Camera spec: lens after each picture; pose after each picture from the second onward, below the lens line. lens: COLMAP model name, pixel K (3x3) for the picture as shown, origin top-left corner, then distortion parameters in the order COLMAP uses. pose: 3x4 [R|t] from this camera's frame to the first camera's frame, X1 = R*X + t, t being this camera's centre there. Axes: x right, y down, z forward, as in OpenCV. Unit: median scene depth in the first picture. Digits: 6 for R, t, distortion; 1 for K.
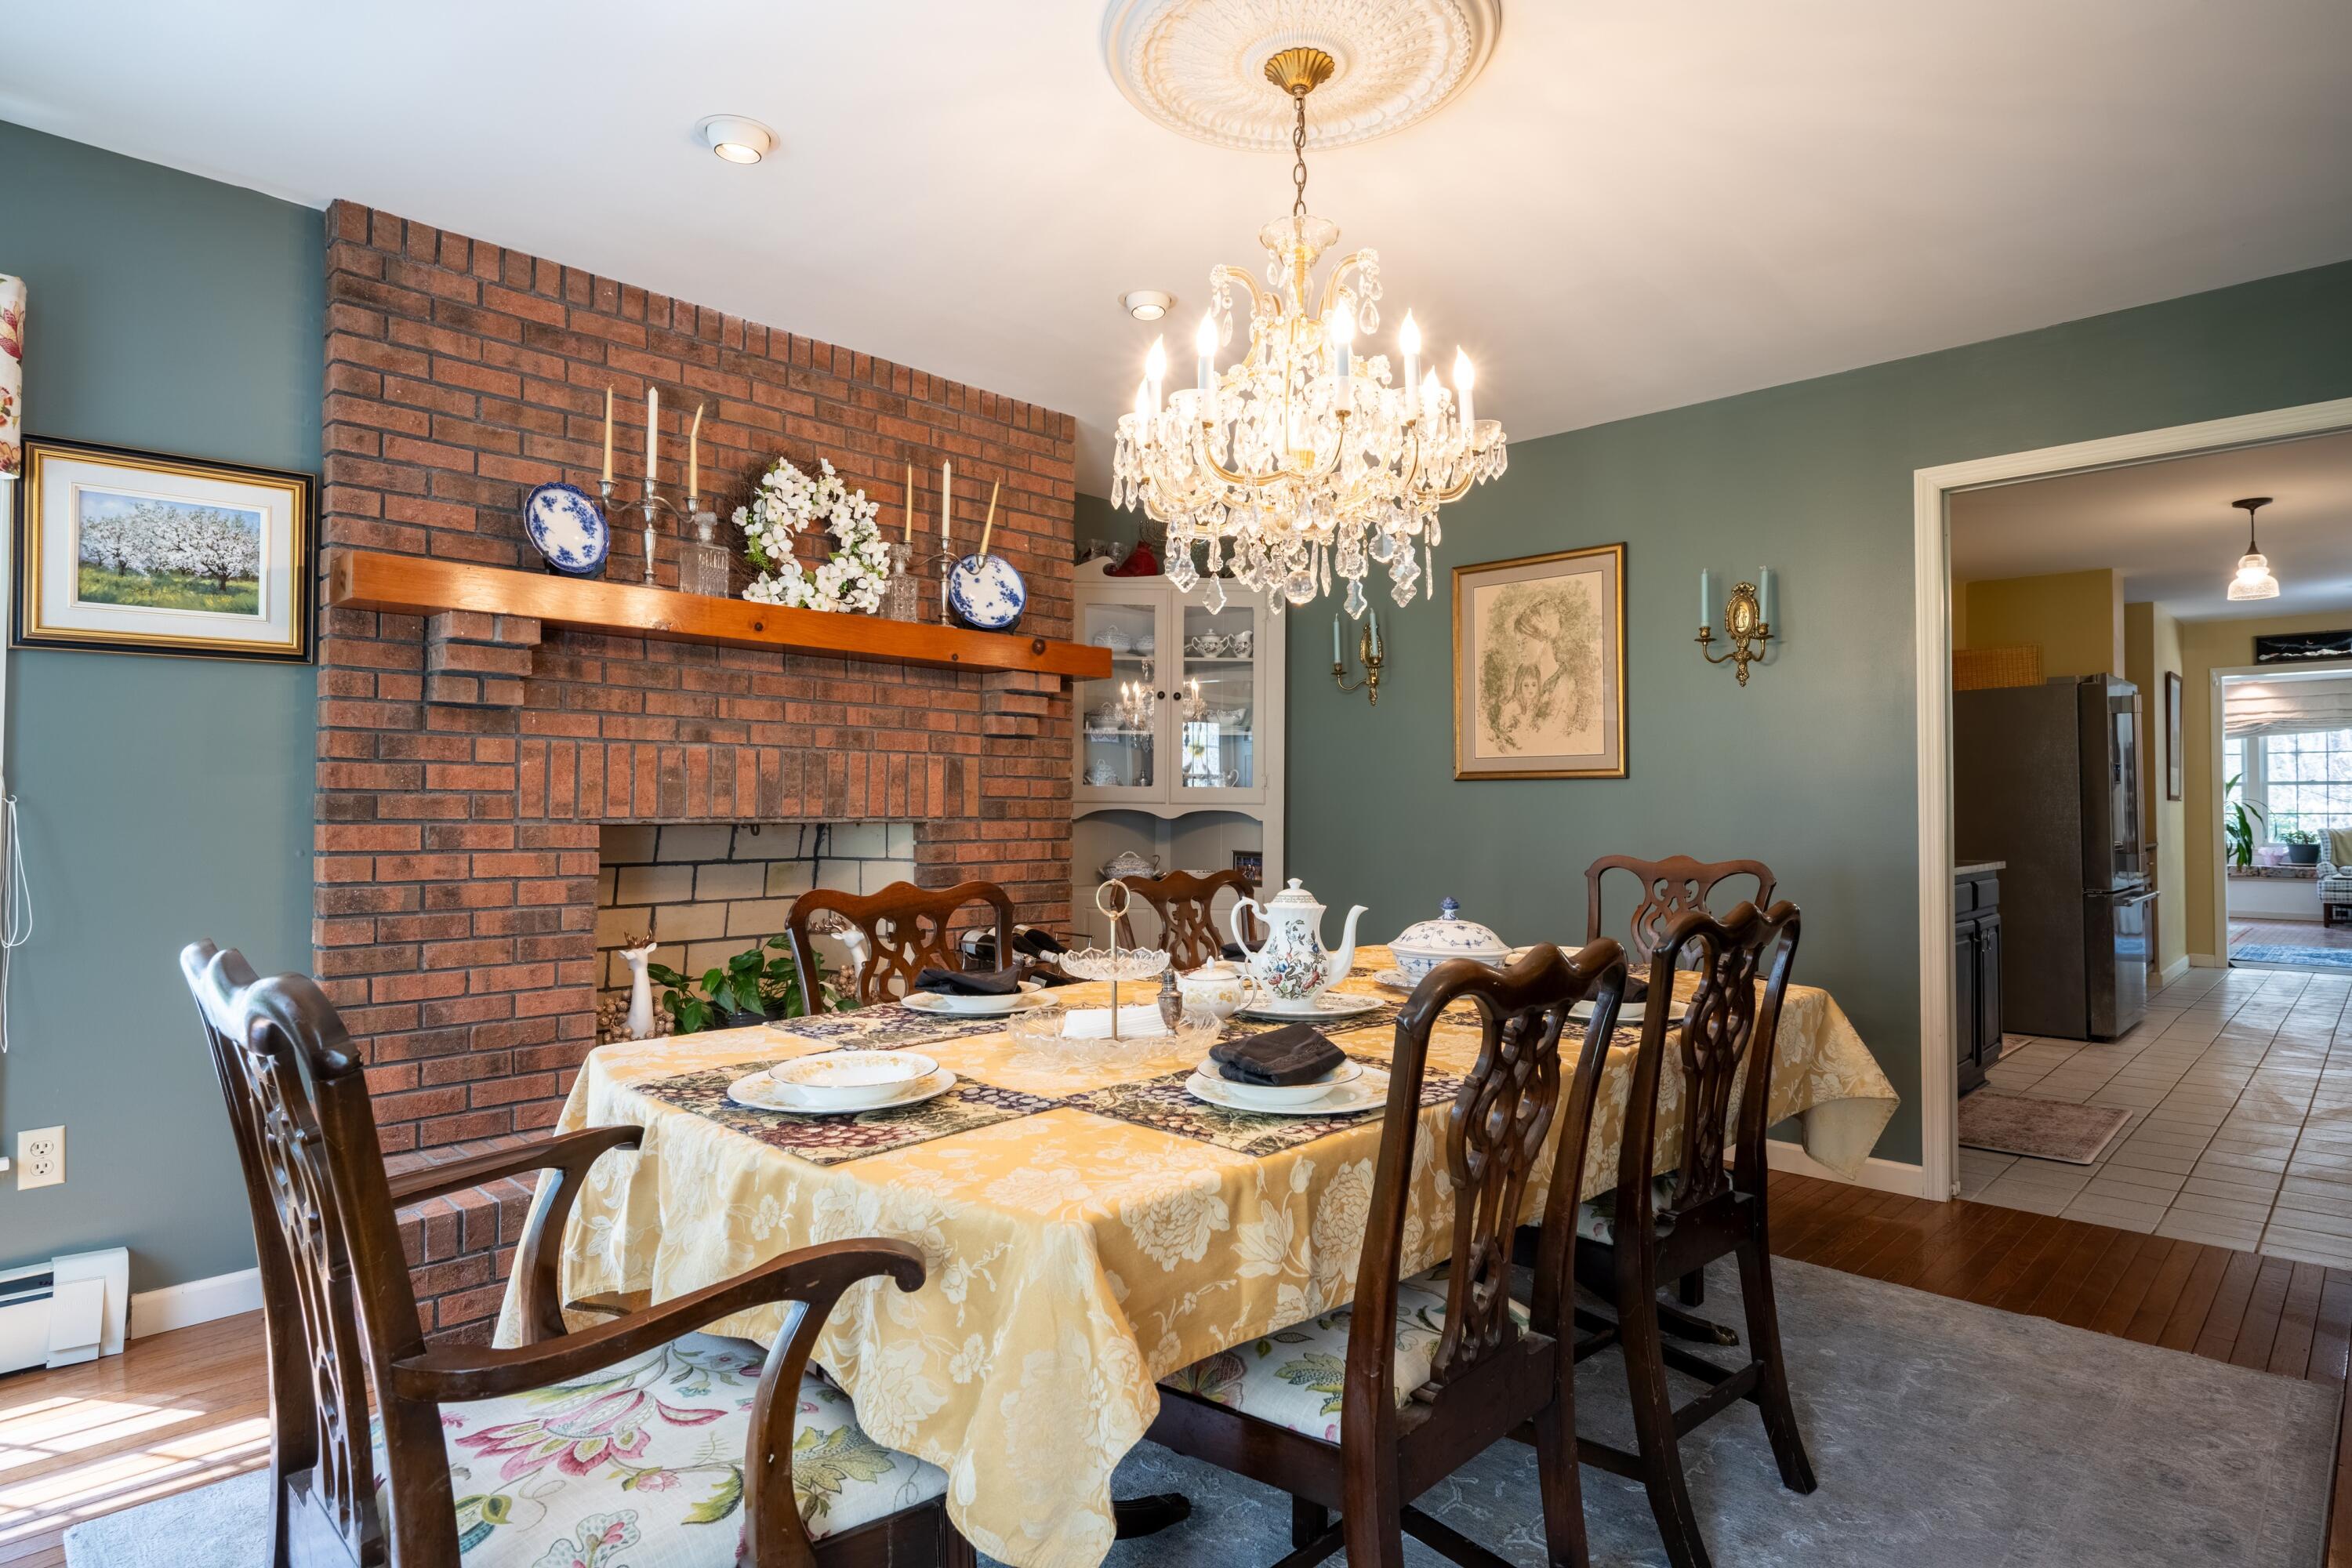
lens RADIAL K [[1275.6, 0, 1167.2], [0, 1275.6, 768.6], [0, 0, 1]] dist [-0.003203, -0.001086]
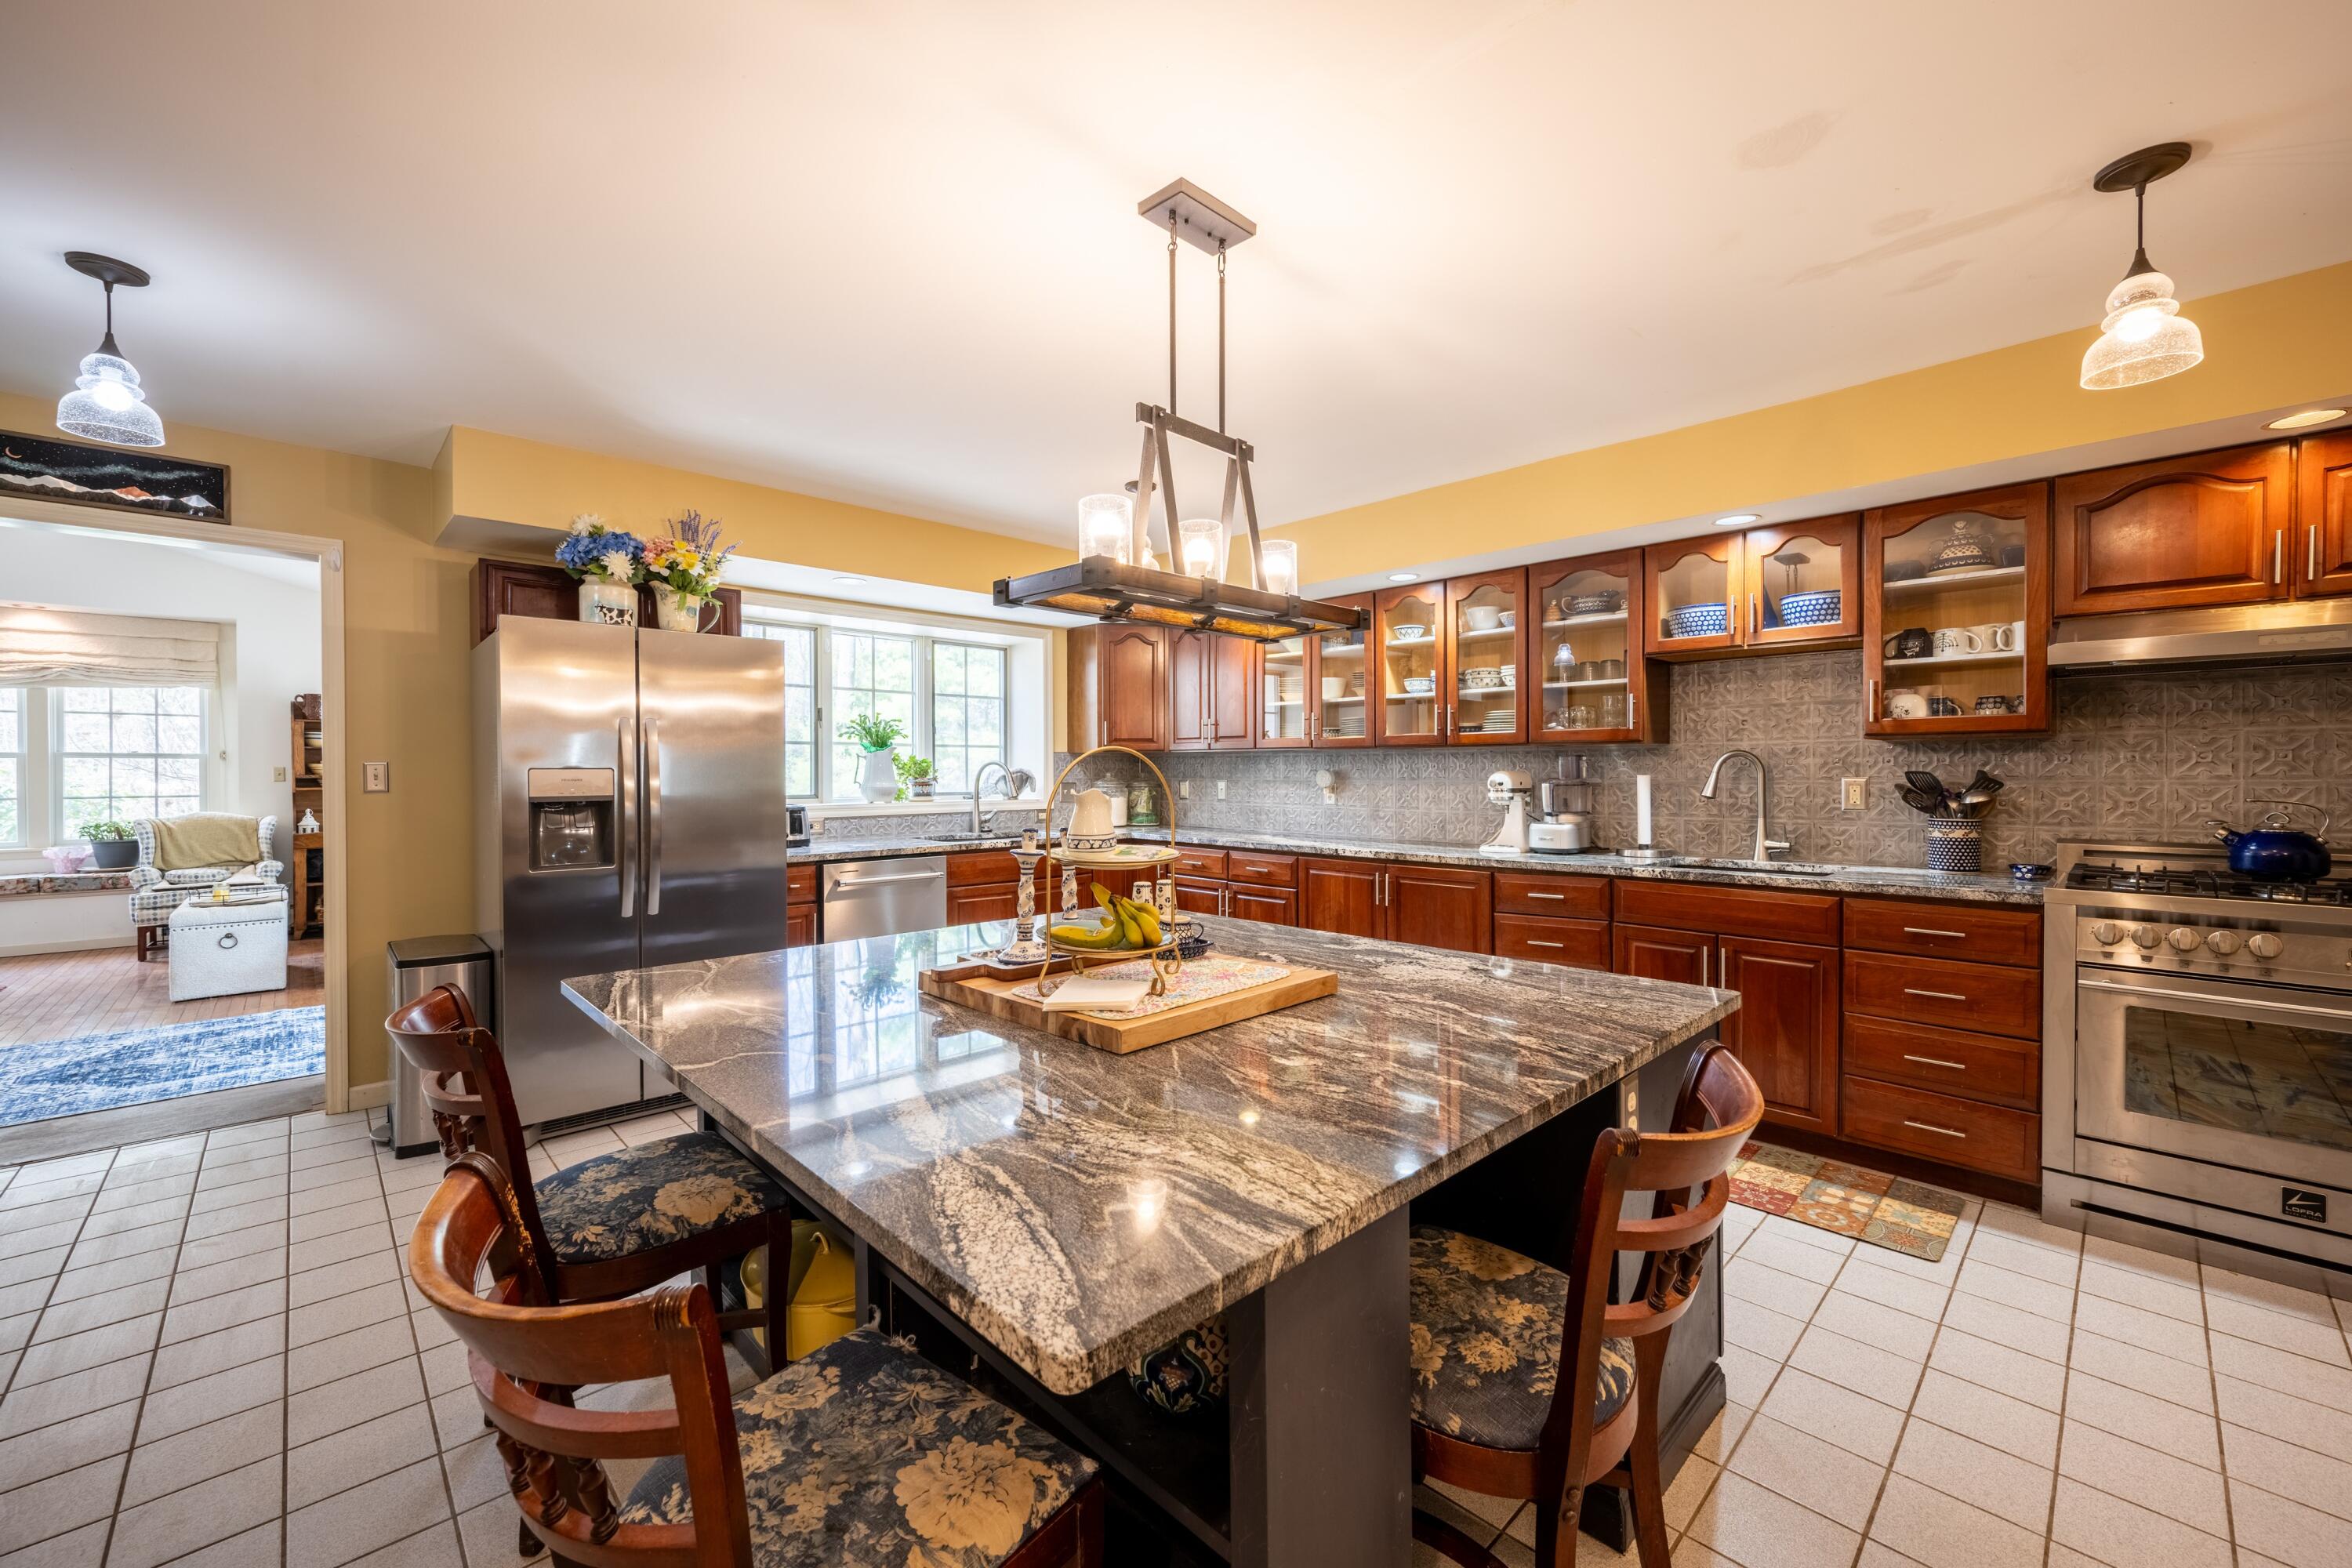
lens RADIAL K [[927.4, 0, 1179.6], [0, 927.4, 778.6], [0, 0, 1]] dist [-0.000071, 0.000193]
pose [[0.036426, -0.007605, 0.999307, 0.387449], [-0.028937, 0.999544, 0.008662, 0.002240], [-0.998917, -0.029233, 0.036189, 0.376698]]
